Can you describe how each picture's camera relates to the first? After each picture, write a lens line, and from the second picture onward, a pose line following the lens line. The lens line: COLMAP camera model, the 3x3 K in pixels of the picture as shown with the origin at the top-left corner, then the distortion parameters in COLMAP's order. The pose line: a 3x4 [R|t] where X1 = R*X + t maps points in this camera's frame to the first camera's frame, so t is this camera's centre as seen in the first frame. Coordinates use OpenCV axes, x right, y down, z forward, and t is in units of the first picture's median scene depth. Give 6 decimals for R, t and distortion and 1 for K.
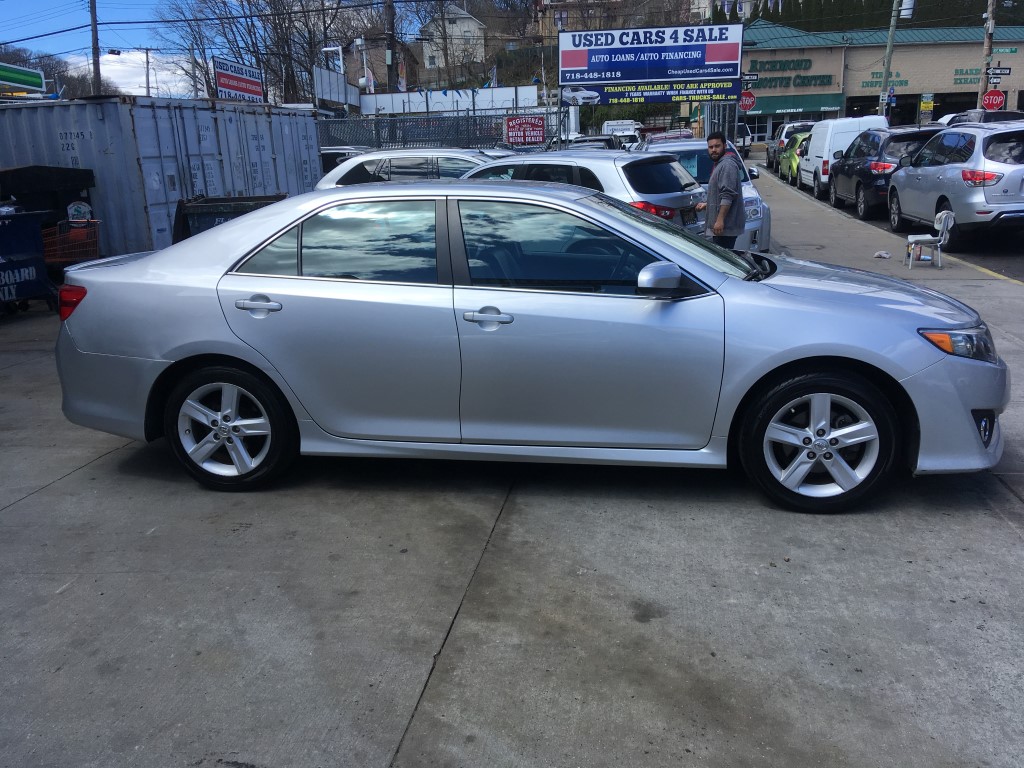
lens RADIAL K [[865.3, 0, 508.0], [0, 865.3, 381.8], [0, 0, 1]] dist [0.122671, -0.188290]
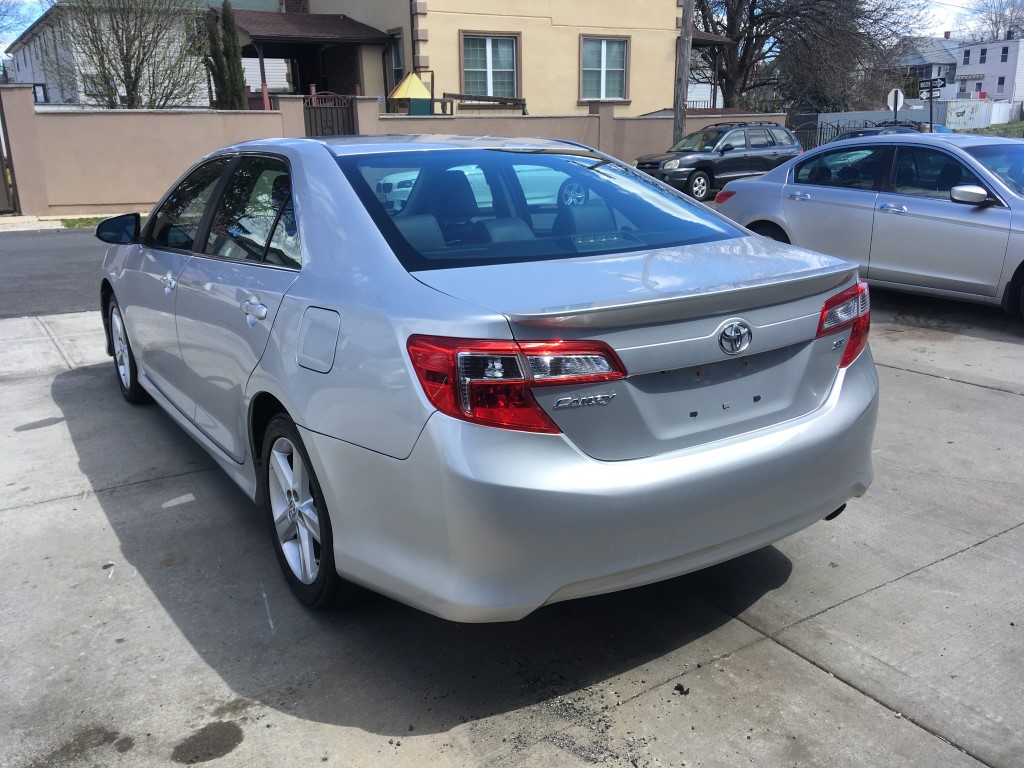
lens RADIAL K [[865.3, 0, 508.0], [0, 865.3, 381.8], [0, 0, 1]] dist [0.122671, -0.188290]
pose [[-0.668812, -0.166894, 0.724456, -0.900177], [0.208840, 0.893060, 0.398535, -0.392277], [-0.713496, 0.417840, -0.562435, 1.756341]]
